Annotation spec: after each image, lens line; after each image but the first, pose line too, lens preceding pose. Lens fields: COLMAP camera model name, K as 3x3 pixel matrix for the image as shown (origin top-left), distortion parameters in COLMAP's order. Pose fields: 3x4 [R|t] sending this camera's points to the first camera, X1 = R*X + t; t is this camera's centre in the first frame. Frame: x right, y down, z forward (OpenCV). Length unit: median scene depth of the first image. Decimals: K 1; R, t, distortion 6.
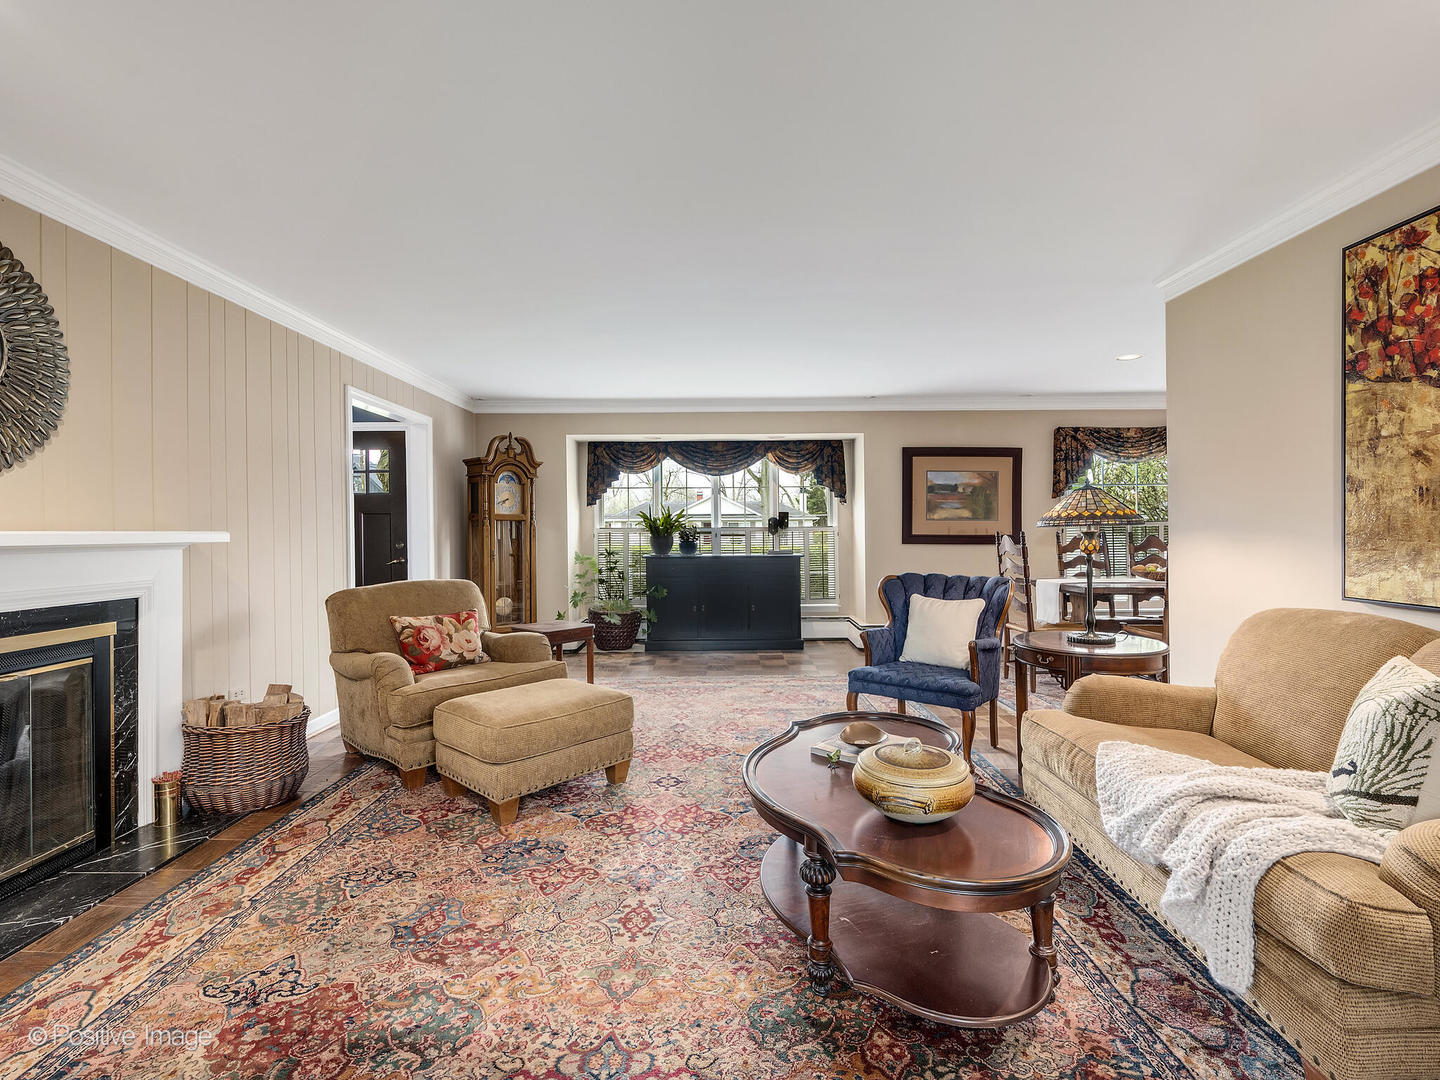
lens RADIAL K [[670.1, 0, 720.0], [0, 670.1, 540.0], [0, 0, 1]] dist [0.000229, -0.000184]
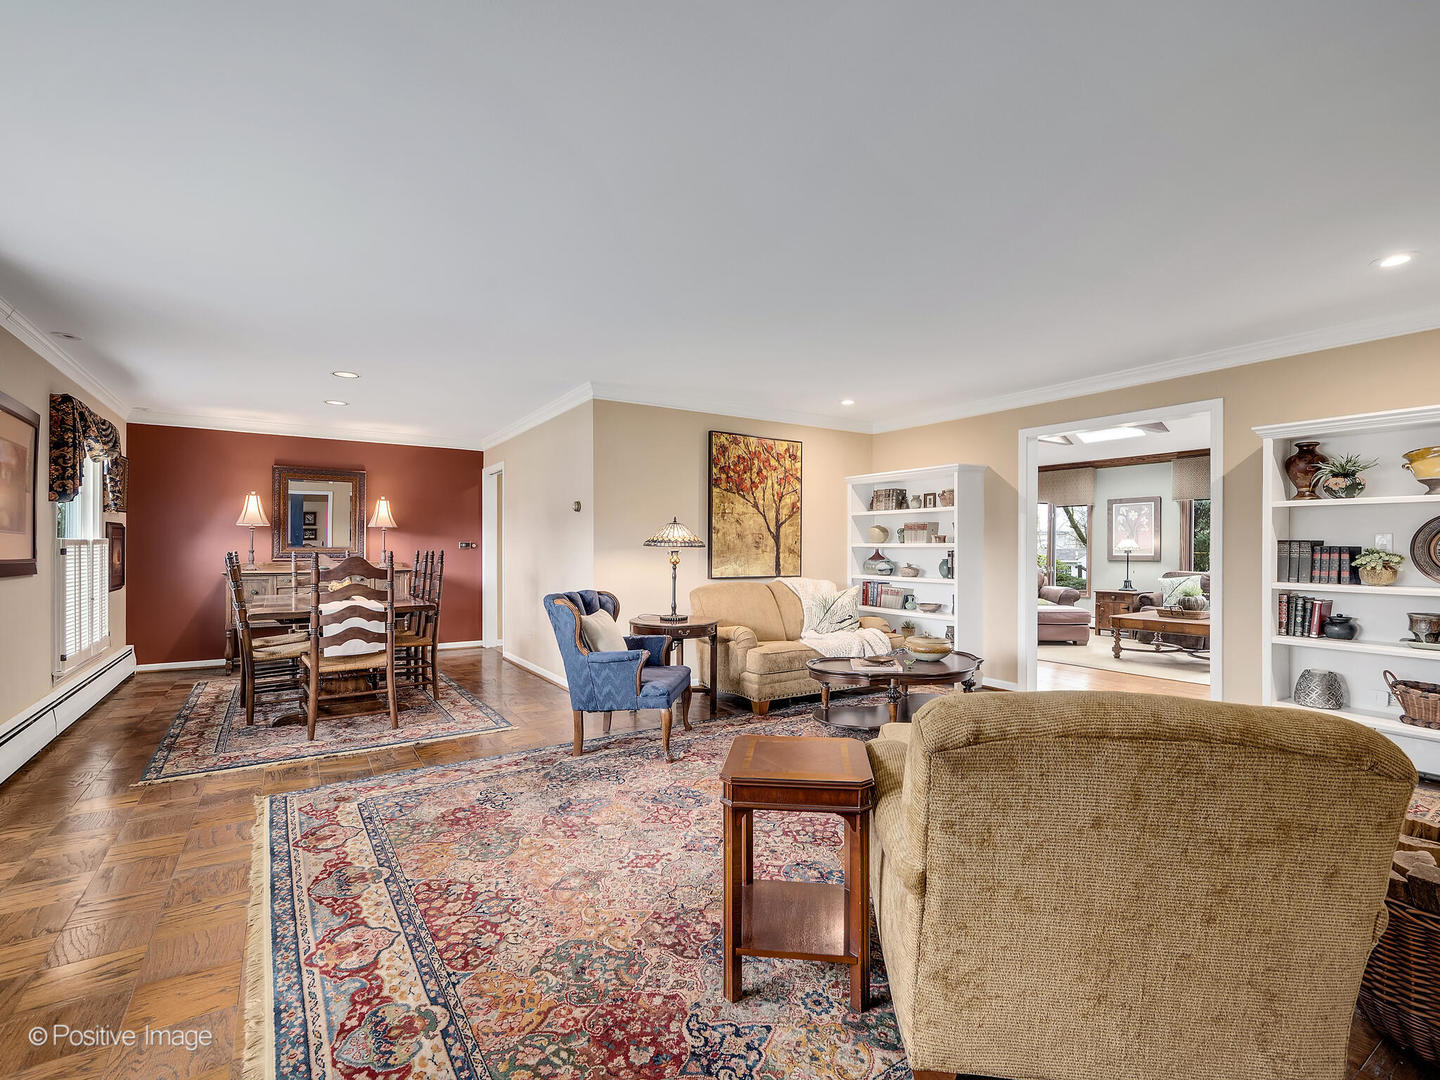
lens RADIAL K [[670.1, 0, 720.0], [0, 670.1, 540.0], [0, 0, 1]] dist [0.000229, -0.000184]
pose [[-0.541773, 0.015071, 0.840390, -0.389228], [0.015331, 0.999850, -0.008047, -0.010290], [-0.840385, 0.008524, -0.541923, 0.821973]]
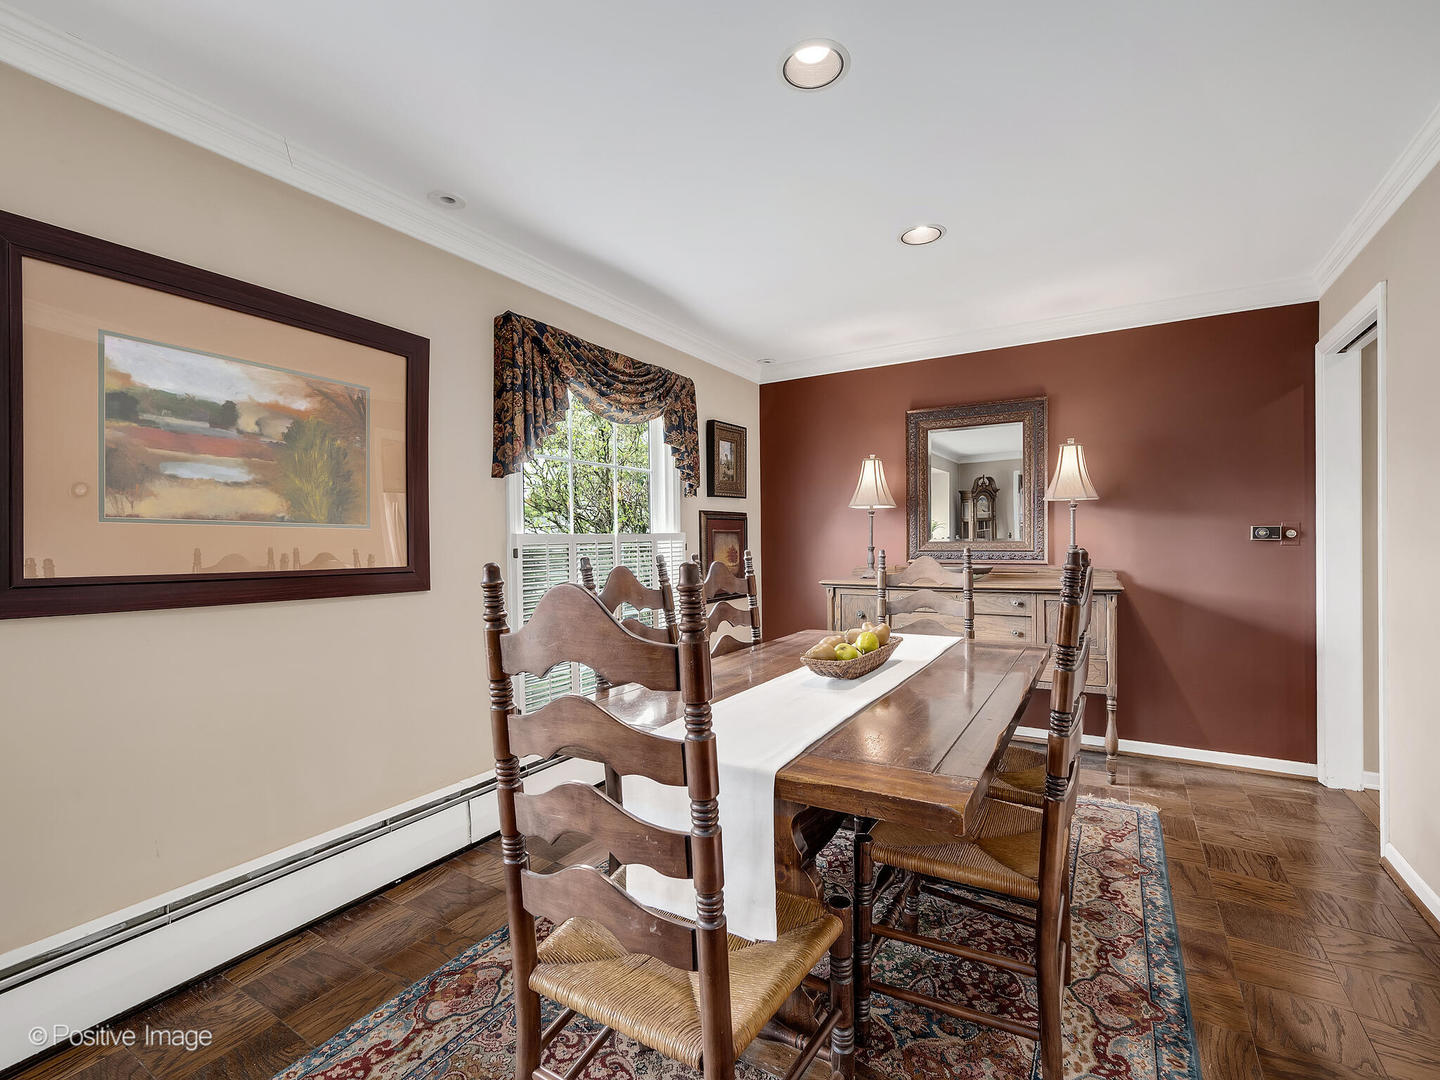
lens RADIAL K [[673.7, 0, 756.2], [0, 673.7, 544.9], [0, 0, 1]] dist [-0.000466, -0.000086]
pose [[0.474397, -0.004981, 0.880297, 0.201424], [0.020531, 0.999775, -0.005407, -0.013523], [-0.880072, 0.020638, 0.474392, 0.660936]]
